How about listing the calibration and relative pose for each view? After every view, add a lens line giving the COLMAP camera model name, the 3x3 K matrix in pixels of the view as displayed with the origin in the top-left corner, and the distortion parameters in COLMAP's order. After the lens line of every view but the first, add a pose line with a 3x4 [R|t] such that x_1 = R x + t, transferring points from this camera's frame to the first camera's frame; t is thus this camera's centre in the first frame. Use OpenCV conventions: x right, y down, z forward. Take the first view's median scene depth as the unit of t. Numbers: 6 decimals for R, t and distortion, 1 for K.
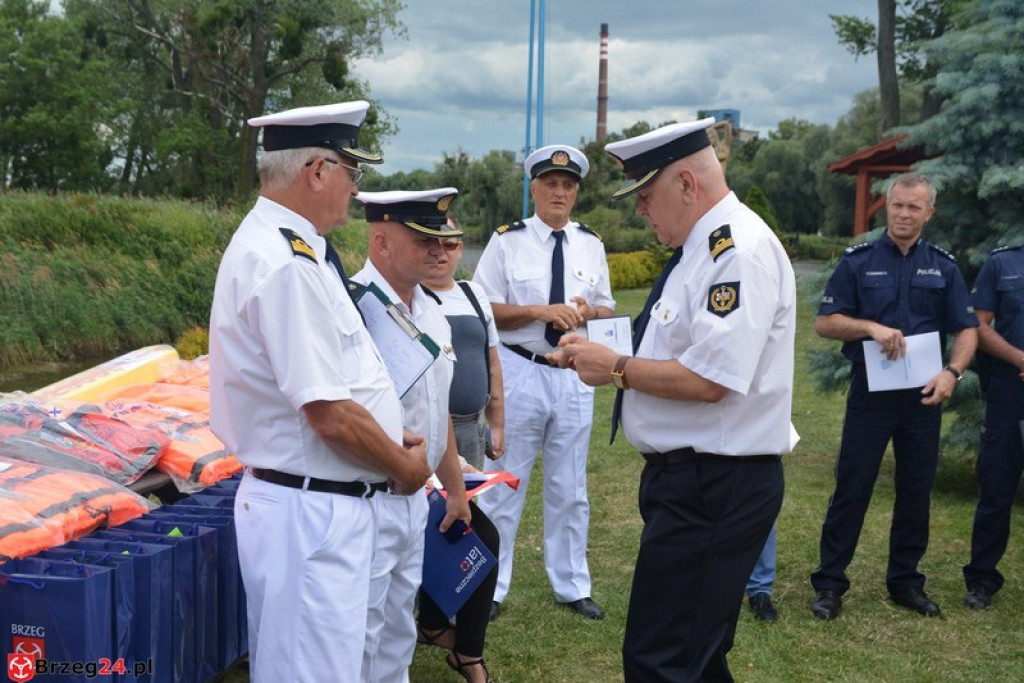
lens RADIAL K [[1531.2, 0, 499.4], [0, 1531.2, 365.6], [0, 0, 1]] dist [0.048441, 0.000000]
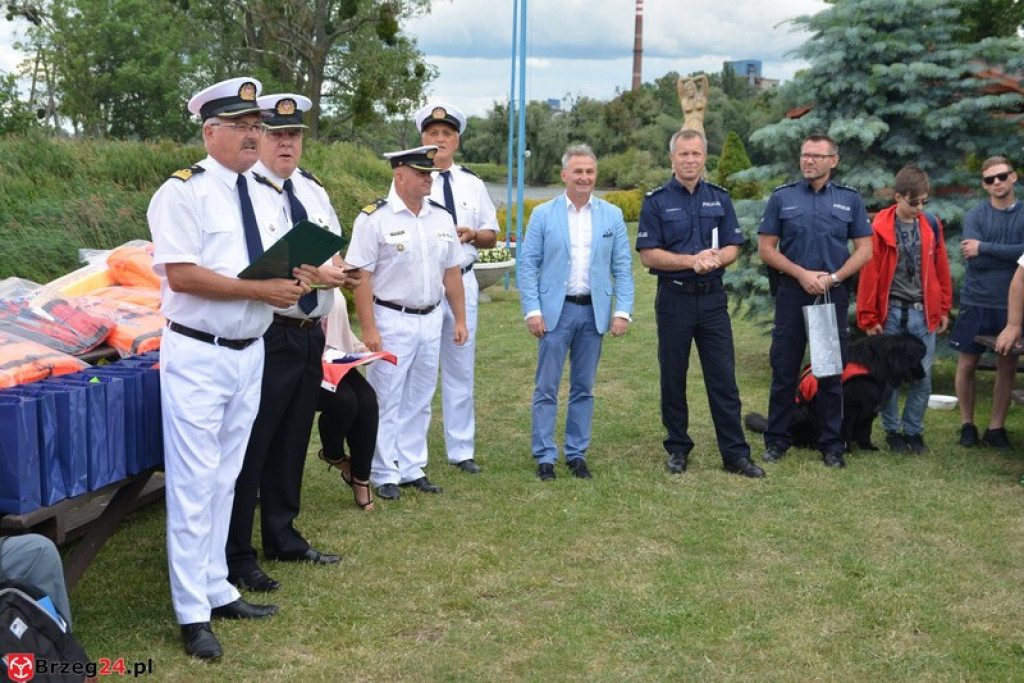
lens RADIAL K [[1386.8, 0, 516.8], [0, 1386.8, 339.1], [0, 0, 1]] dist [0.060950, 0.000000]
pose [[0.999465, -0.000065, -0.032693, 0.097606], [0.001139, 0.999460, 0.032841, 0.010423], [0.032673, -0.032861, 0.998926, -0.131885]]
